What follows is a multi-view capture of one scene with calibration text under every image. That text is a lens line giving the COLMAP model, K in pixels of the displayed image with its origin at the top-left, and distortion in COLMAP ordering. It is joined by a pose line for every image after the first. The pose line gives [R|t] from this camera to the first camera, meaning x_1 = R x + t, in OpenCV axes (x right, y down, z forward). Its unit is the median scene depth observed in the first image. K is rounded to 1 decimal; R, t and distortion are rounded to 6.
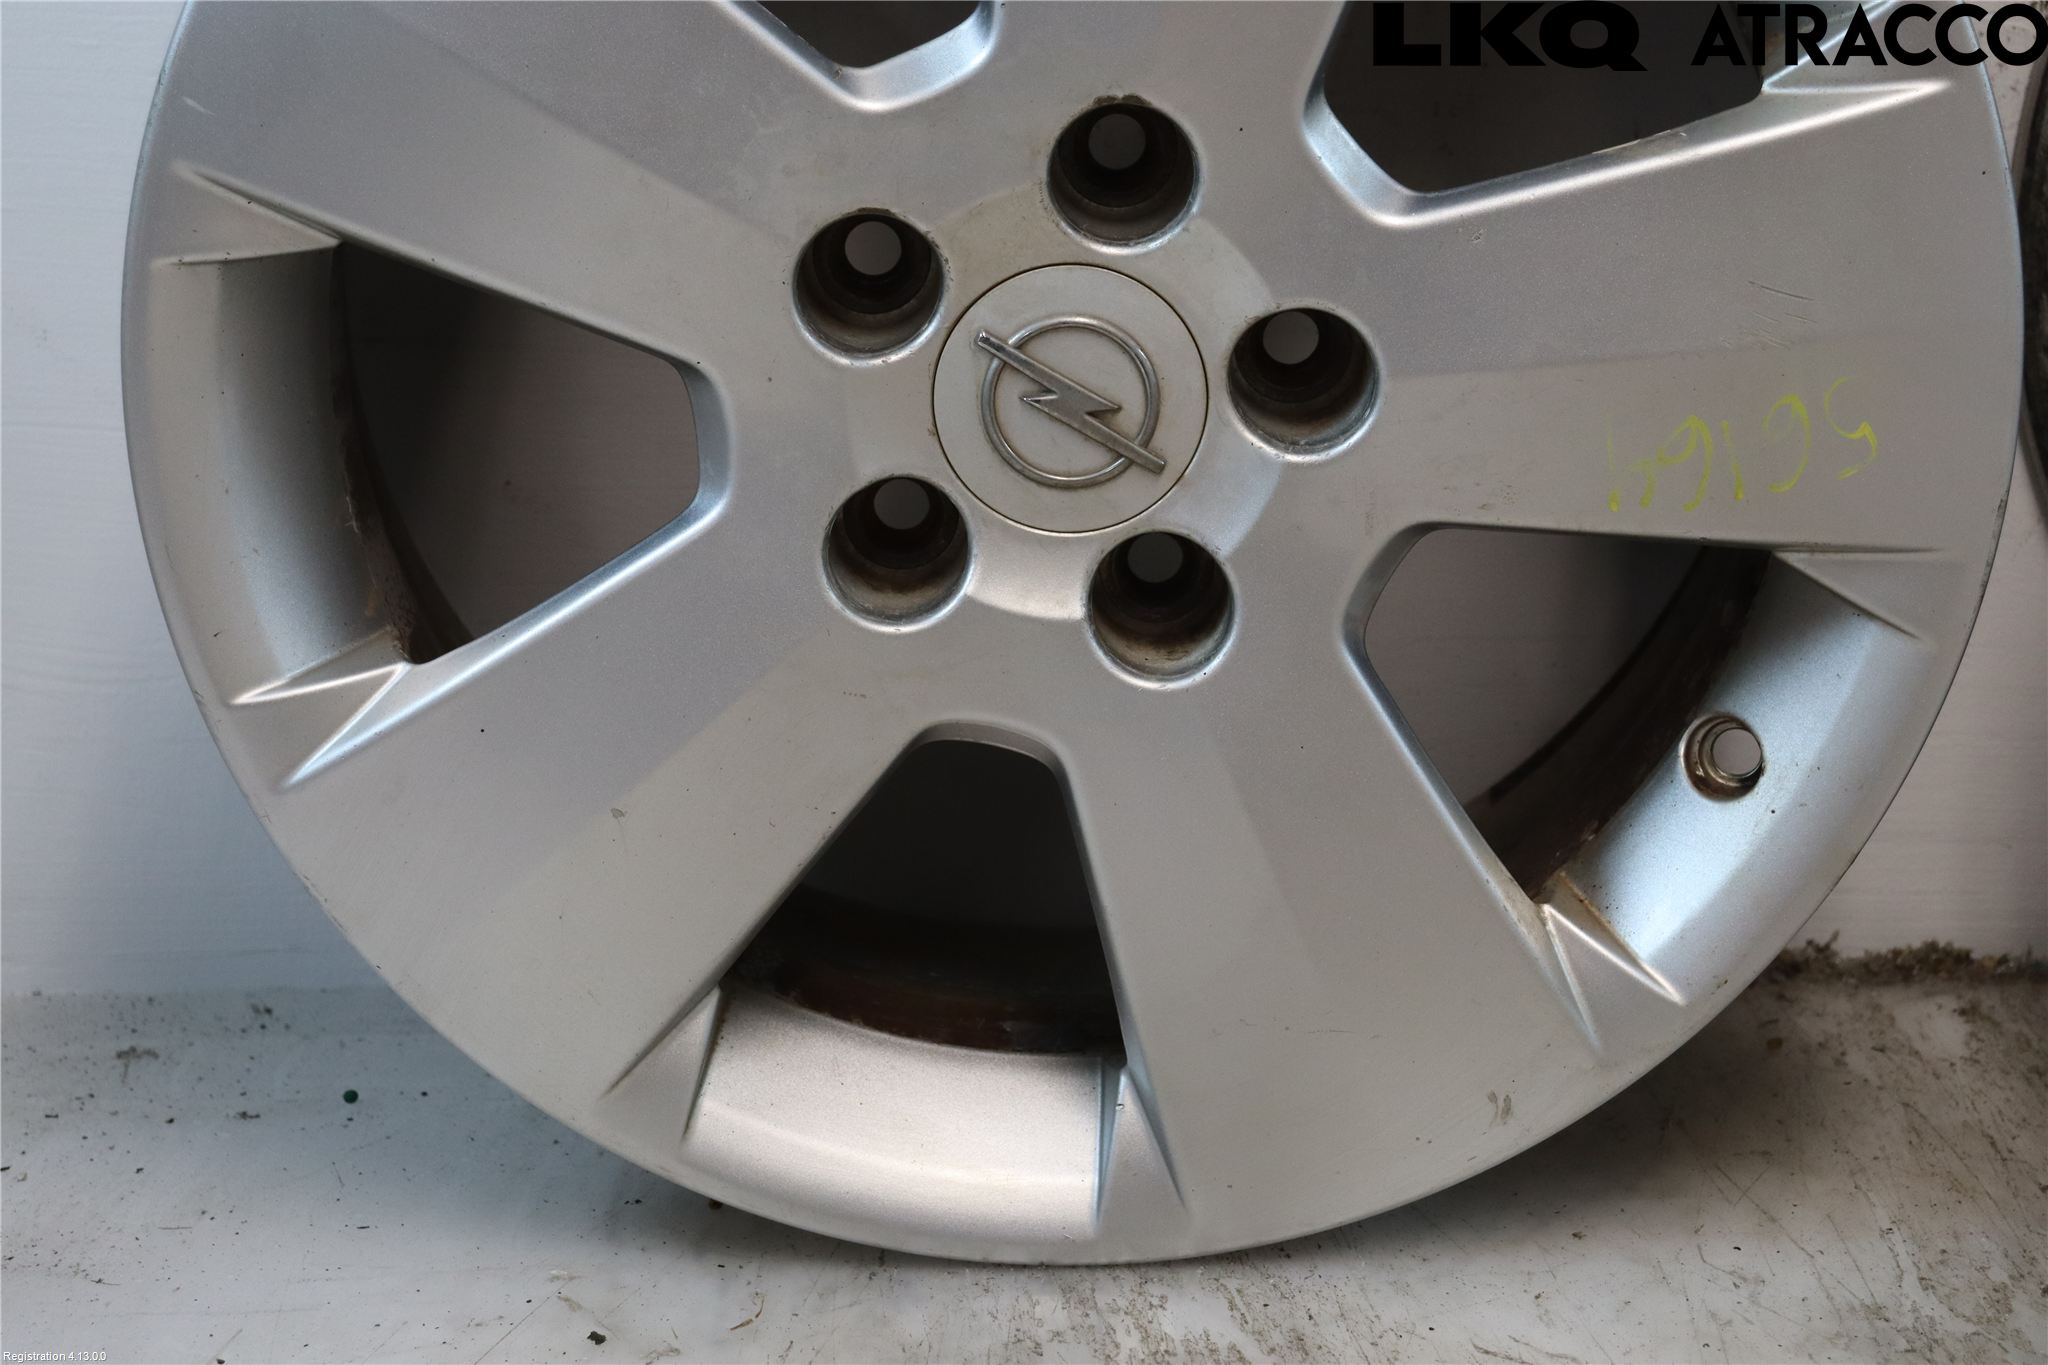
lens RADIAL K [[4395.2, 0, 1024.0], [0, 4395.2, 682.5], [0, 0, 1]] dist [0.278871, 0.610600]
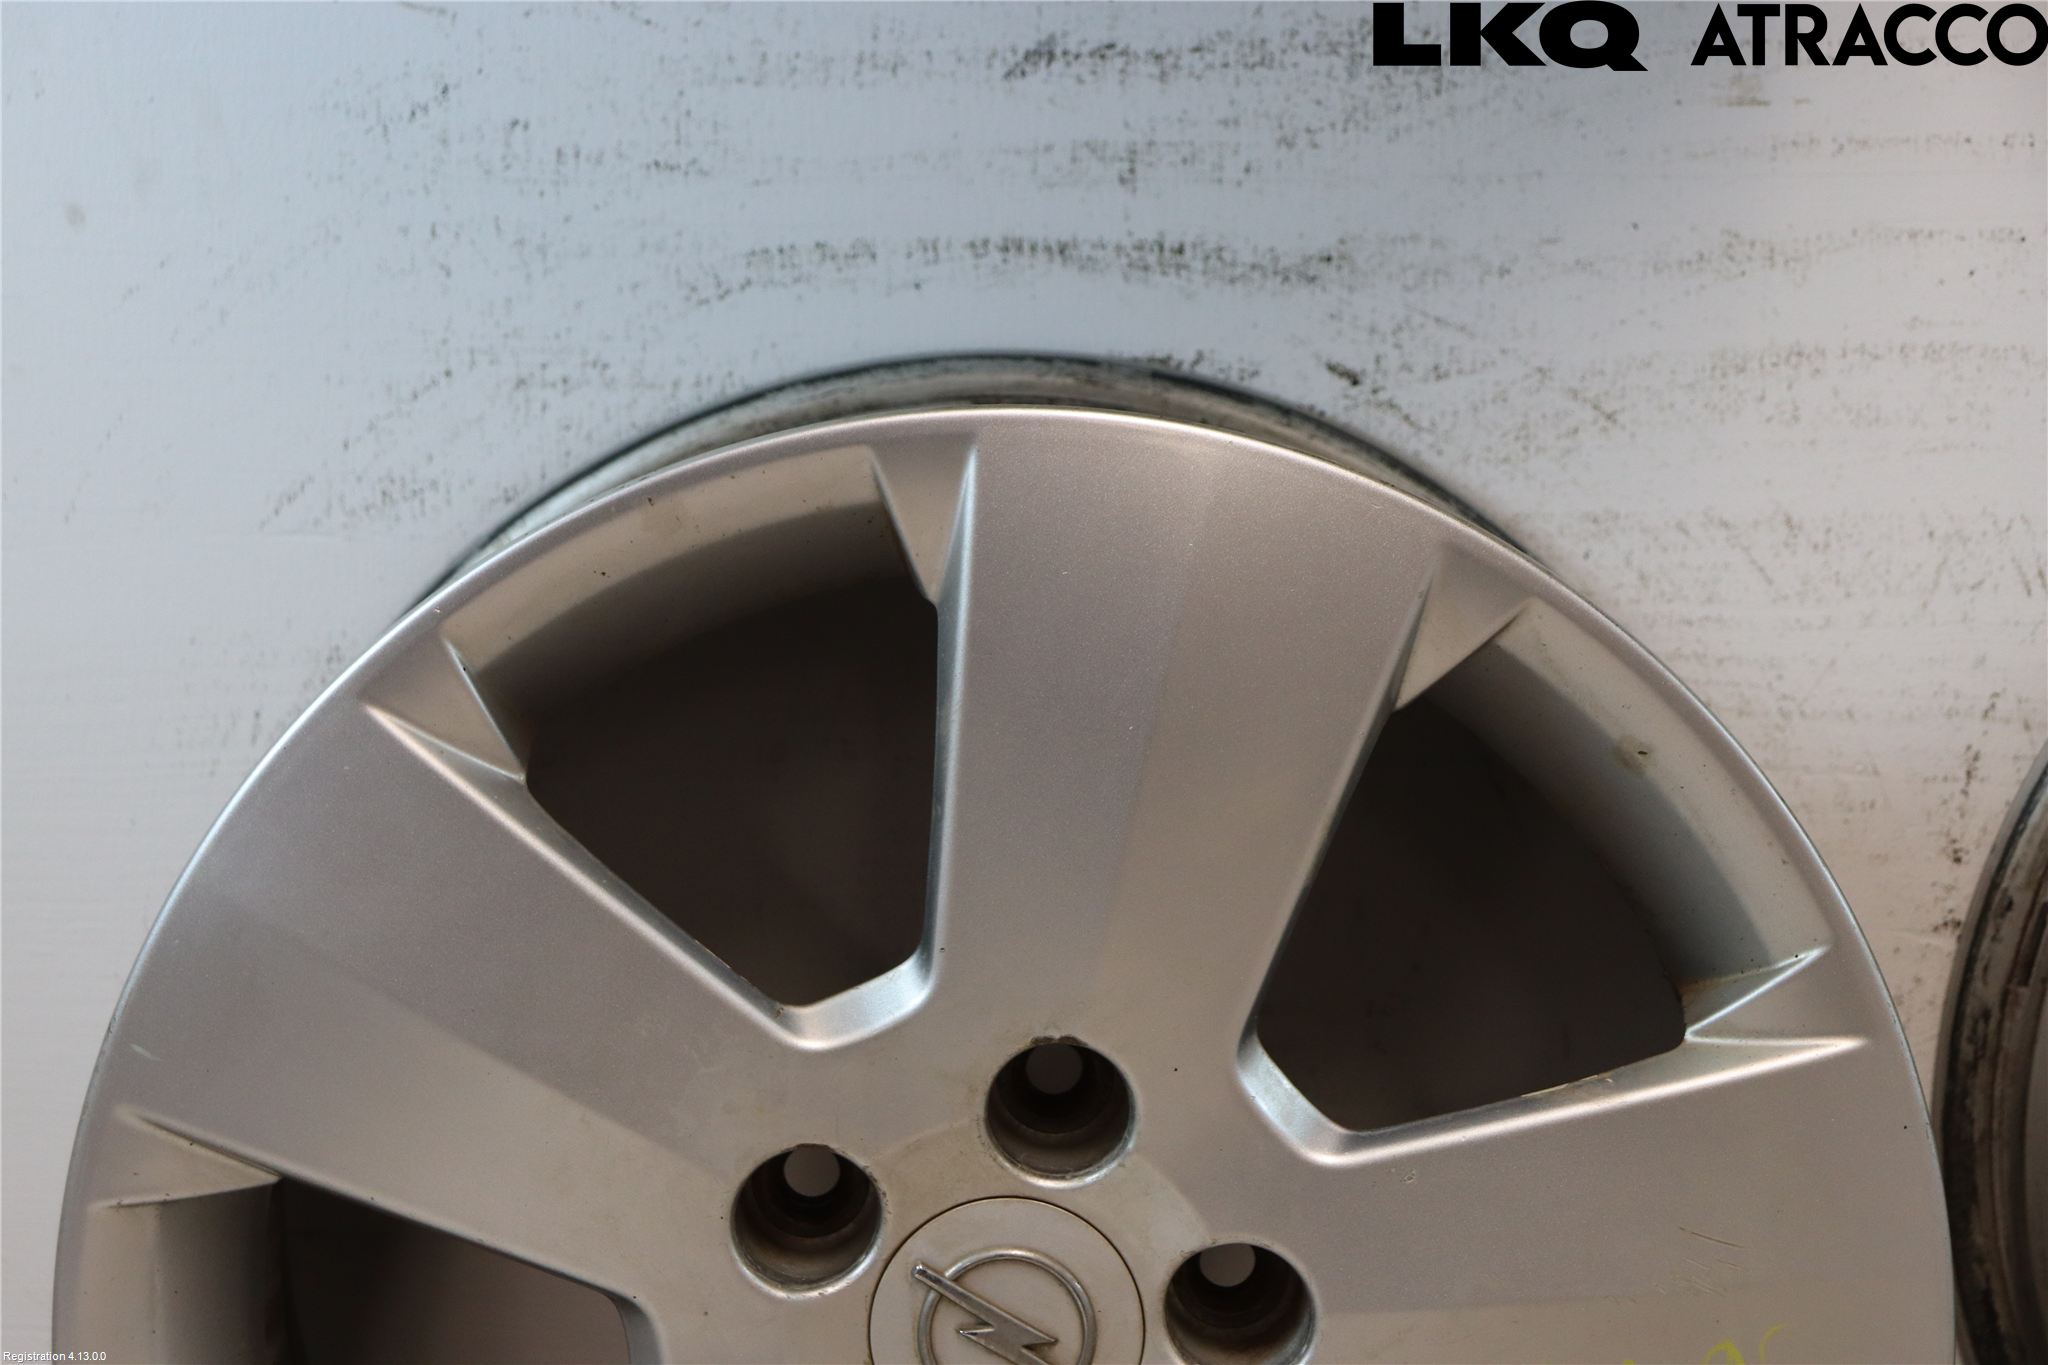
lens RADIAL K [[4395.2, 0, 1024.0], [0, 4395.2, 682.5], [0, 0, 1]] dist [0.278871, 0.610600]
pose [[0.999915, 0.006018, 0.011528, 0.001948], [-0.004184, 0.988217, -0.153004, -0.056319], [-0.012313, 0.152943, 0.988158, -0.014043]]
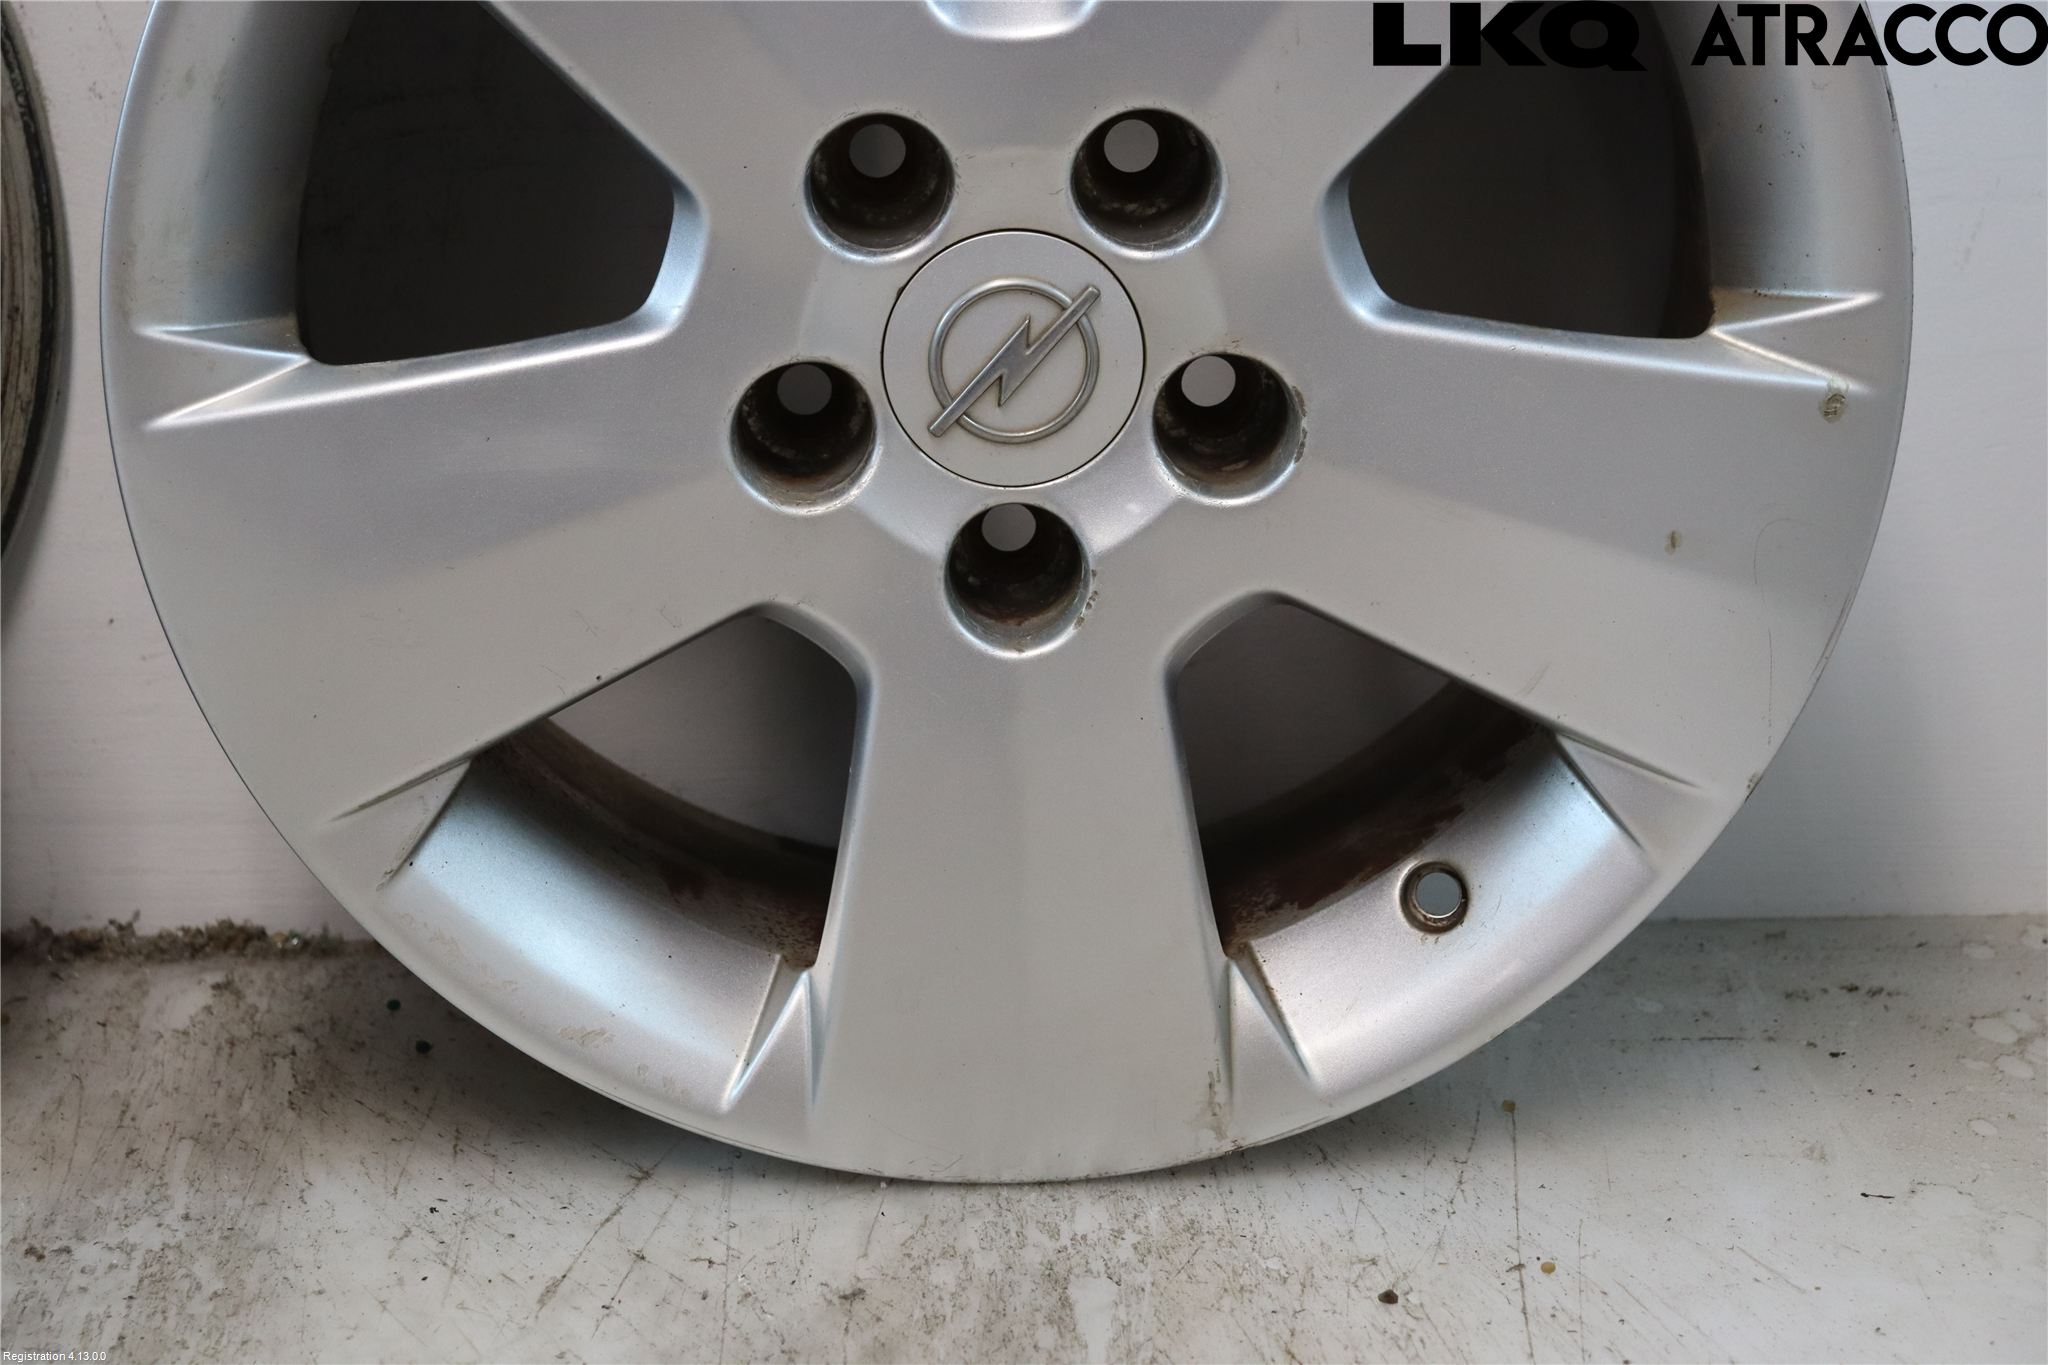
lens RADIAL K [[4271.2, 0, 1019.3], [0, 4271.2, 689.5], [0, 0, 1]] dist [0.262098, 0.543922]
pose [[0.999251, 0.002303, 0.038616, 0.432304], [-0.002199, 0.999994, -0.002725, 0.008757], [-0.038622, 0.002638, 0.999250, -0.010373]]
